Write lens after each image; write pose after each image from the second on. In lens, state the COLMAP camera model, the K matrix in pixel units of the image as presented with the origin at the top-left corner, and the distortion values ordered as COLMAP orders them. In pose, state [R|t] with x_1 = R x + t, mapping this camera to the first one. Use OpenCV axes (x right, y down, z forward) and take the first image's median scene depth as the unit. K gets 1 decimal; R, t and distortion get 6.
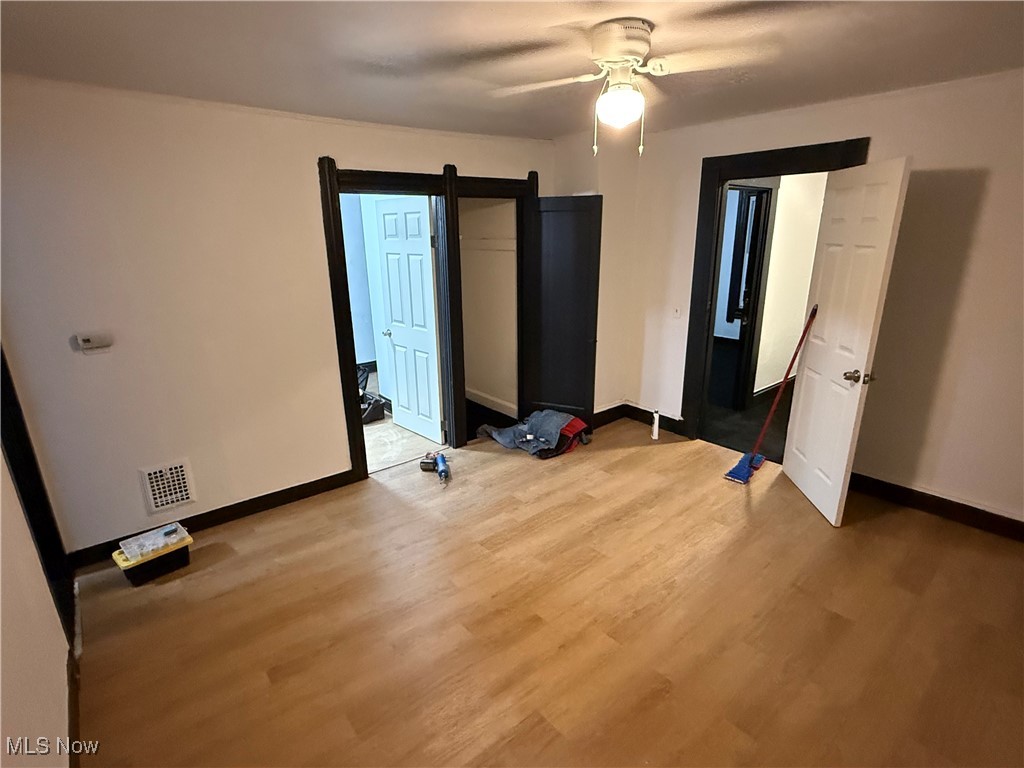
lens RADIAL K [[510.0, 0, 512.0], [0, 510.0, 384.0], [0, 0, 1]] dist [0.027955, 0.000033]
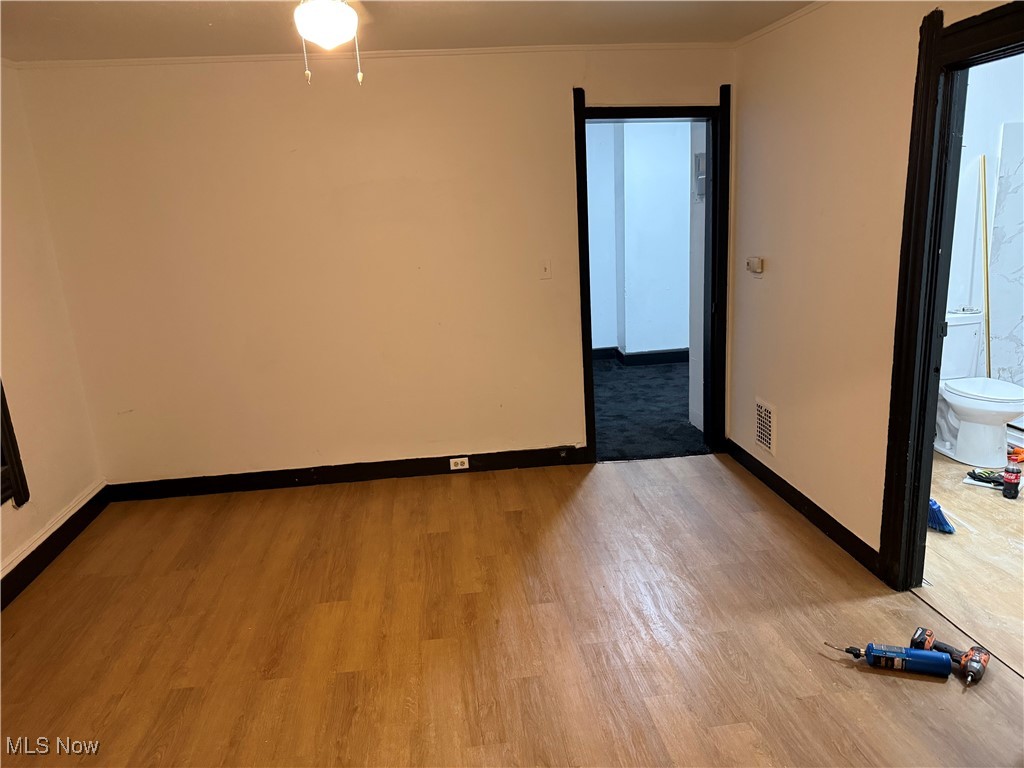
lens RADIAL K [[763.4, 0, 512.0], [0, 763.4, 384.0], [0, 0, 1]] dist [0.001941, 0.000817]
pose [[-0.558204, 0.229143, -0.797434, 0.881624], [-0.184233, 0.902883, 0.388407, -0.416921], [0.808991, 0.363724, -0.461778, 1.546088]]
